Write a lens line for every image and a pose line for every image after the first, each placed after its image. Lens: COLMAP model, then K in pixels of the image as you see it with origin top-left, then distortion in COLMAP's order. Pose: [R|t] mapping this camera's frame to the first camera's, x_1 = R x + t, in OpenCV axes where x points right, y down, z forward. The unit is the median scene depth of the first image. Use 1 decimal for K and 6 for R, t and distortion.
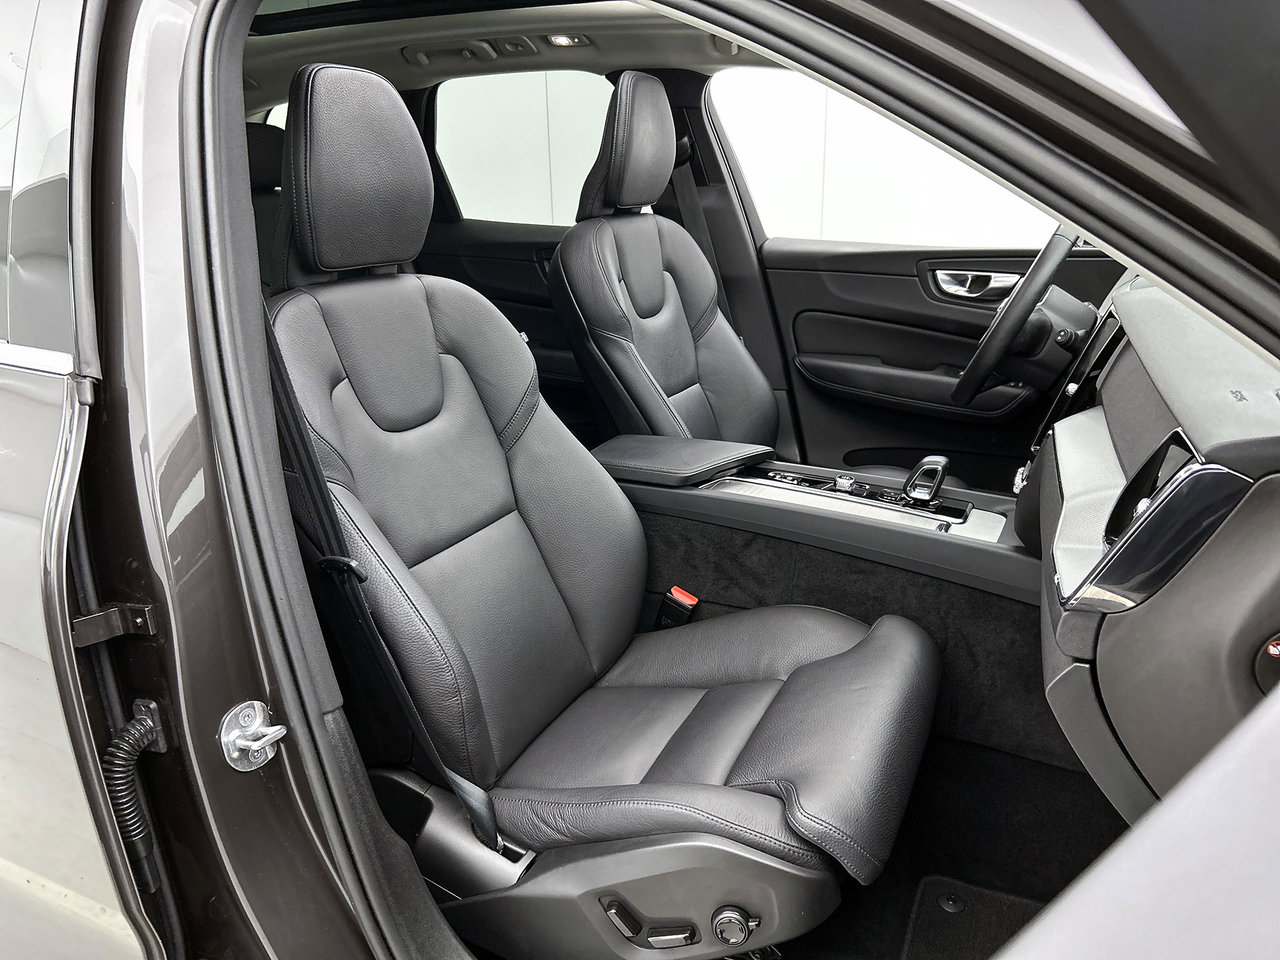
lens RADIAL K [[966.5, 0, 637.4], [0, 966.5, 479.2], [0, 0, 1]] dist [0.029828, -0.005955]
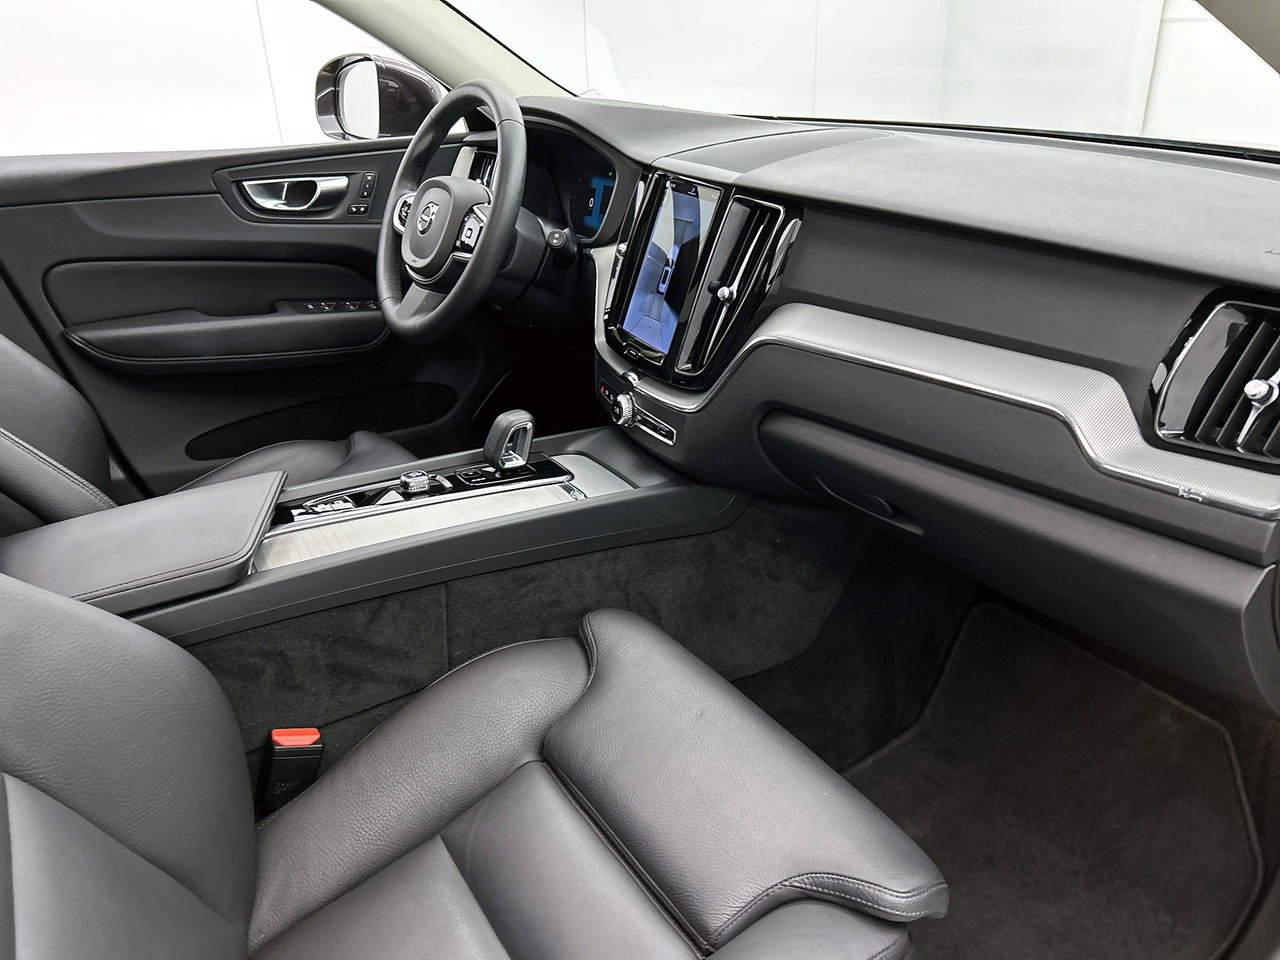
lens RADIAL K [[966.5, 0, 640.7], [0, 966.5, 481.3], [0, 0, 1]] dist [0.029828, -0.005955]
pose [[0.538668, -0.349373, 0.766665, -0.194729], [0.267654, 0.933791, 0.237477, -0.094421], [-0.798873, 0.077280, 0.596515, 0.317213]]
